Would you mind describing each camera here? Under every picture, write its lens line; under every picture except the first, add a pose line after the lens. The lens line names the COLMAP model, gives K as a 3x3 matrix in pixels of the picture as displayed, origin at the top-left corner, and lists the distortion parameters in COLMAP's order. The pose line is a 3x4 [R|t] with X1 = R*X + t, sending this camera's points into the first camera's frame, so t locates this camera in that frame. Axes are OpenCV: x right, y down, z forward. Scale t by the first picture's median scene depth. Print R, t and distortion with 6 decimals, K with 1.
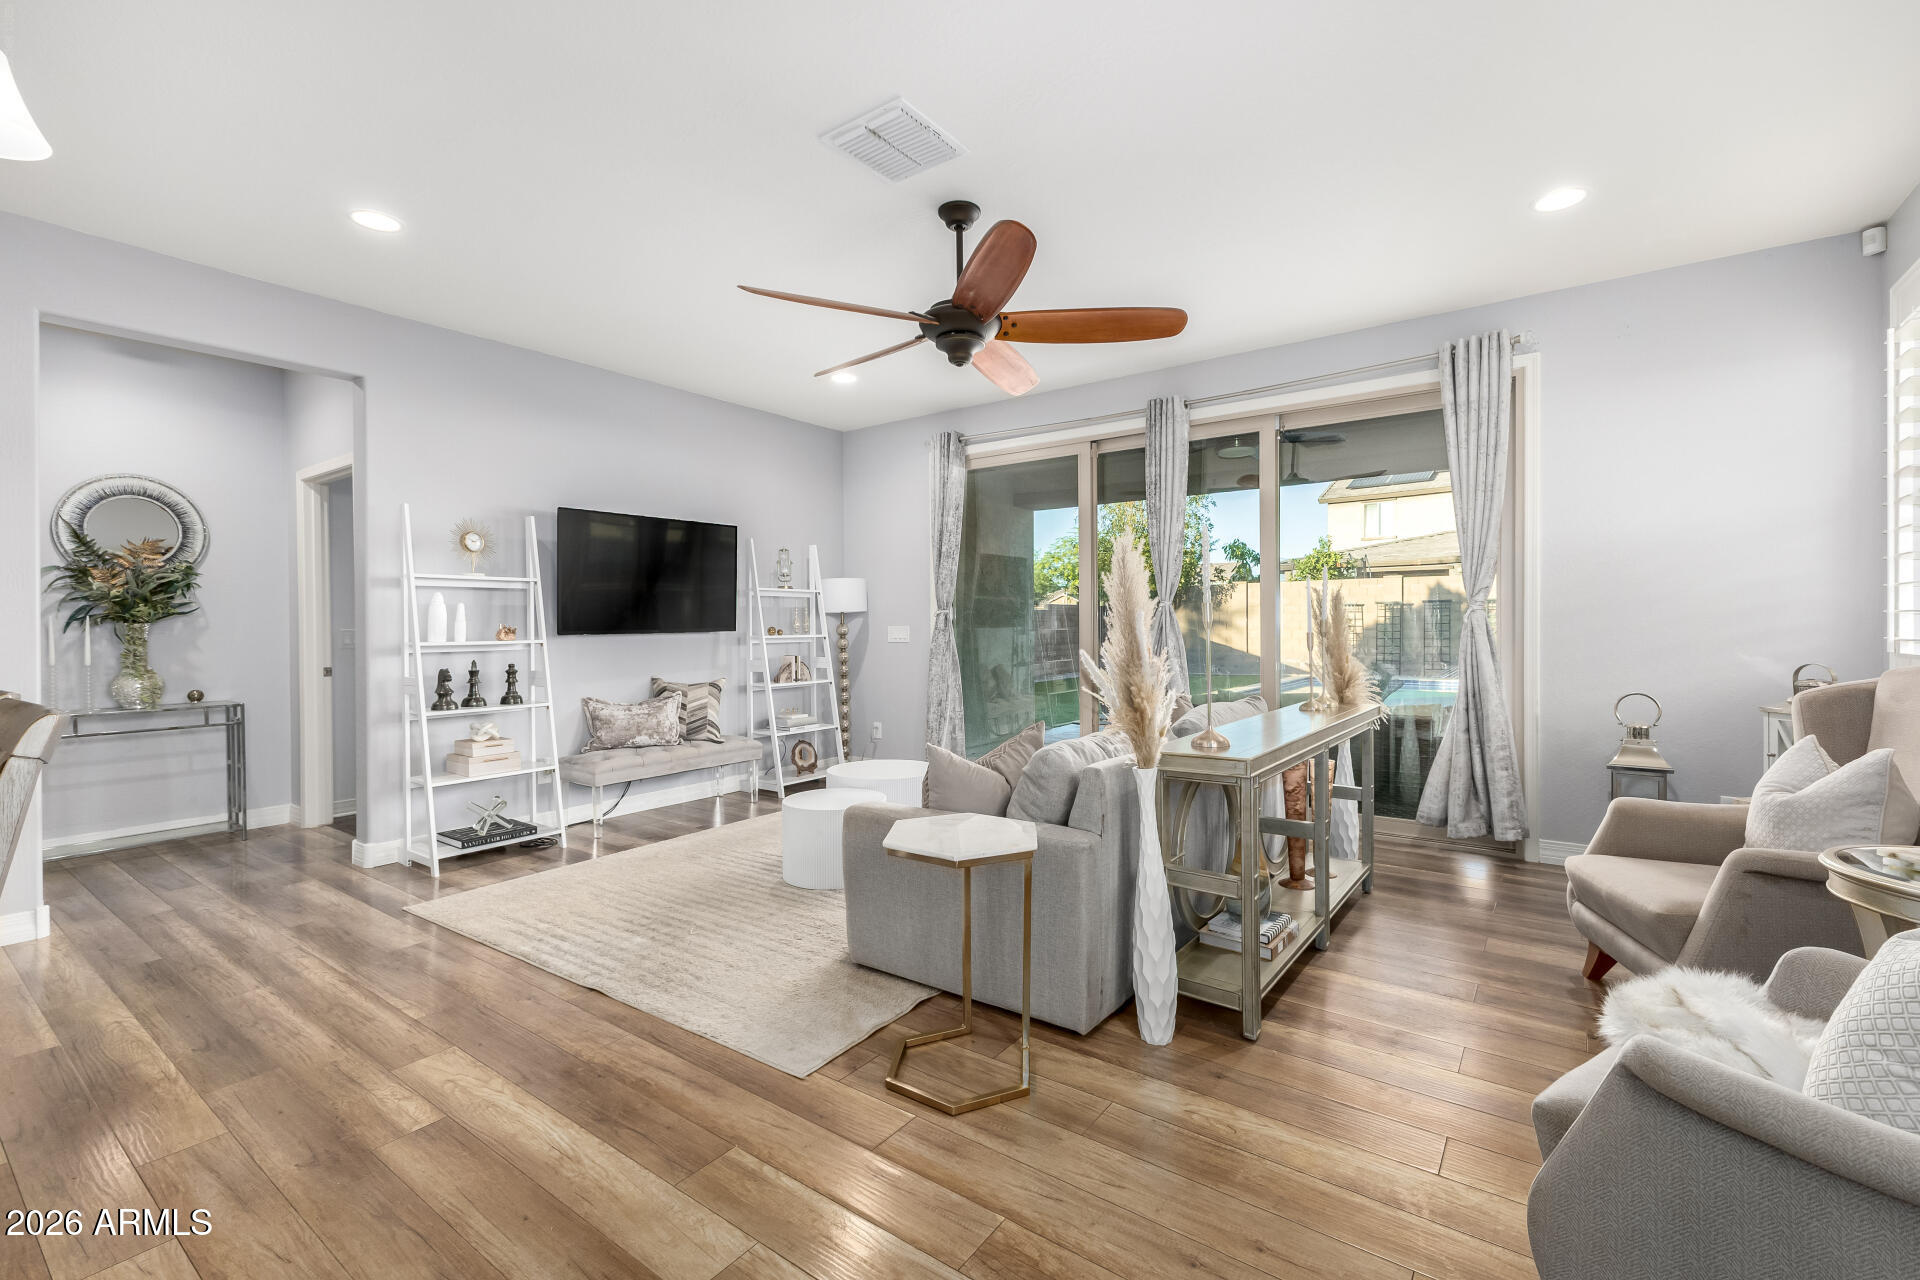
lens RADIAL K [[826.7, 0, 964.0], [0, 826.7, 635.6], [0, 0, 1]] dist [0.014118, -0.004018]
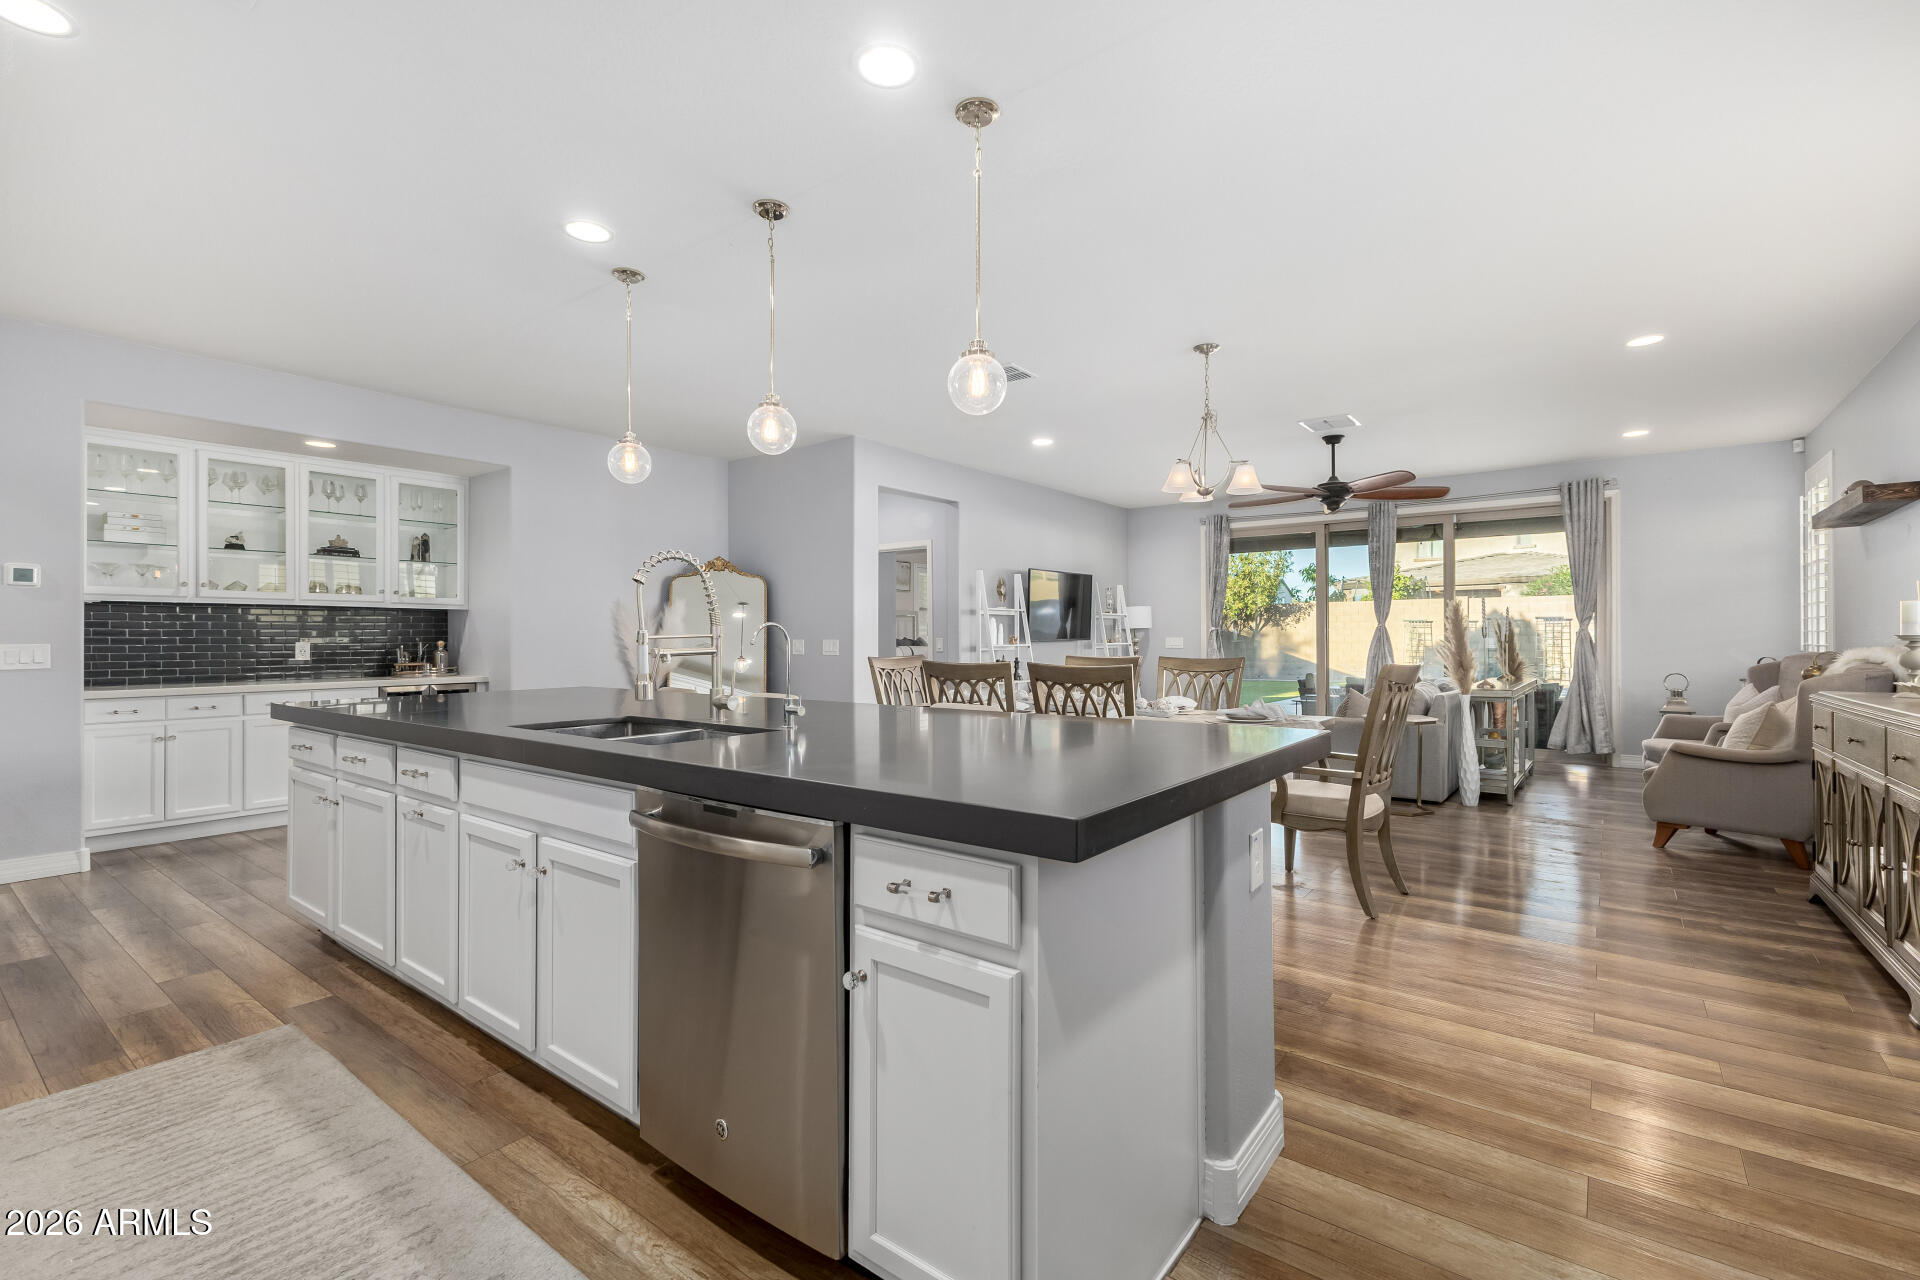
lens RADIAL K [[826.7, 0, 960.6], [0, 826.7, 643.8], [0, 0, 1]] dist [0.014118, -0.004018]
pose [[0.999554, 0.002314, -0.029788, -0.750667], [-0.002546, 0.999967, -0.007734, 0.020880], [0.029770, 0.007806, 0.999526, -0.933838]]
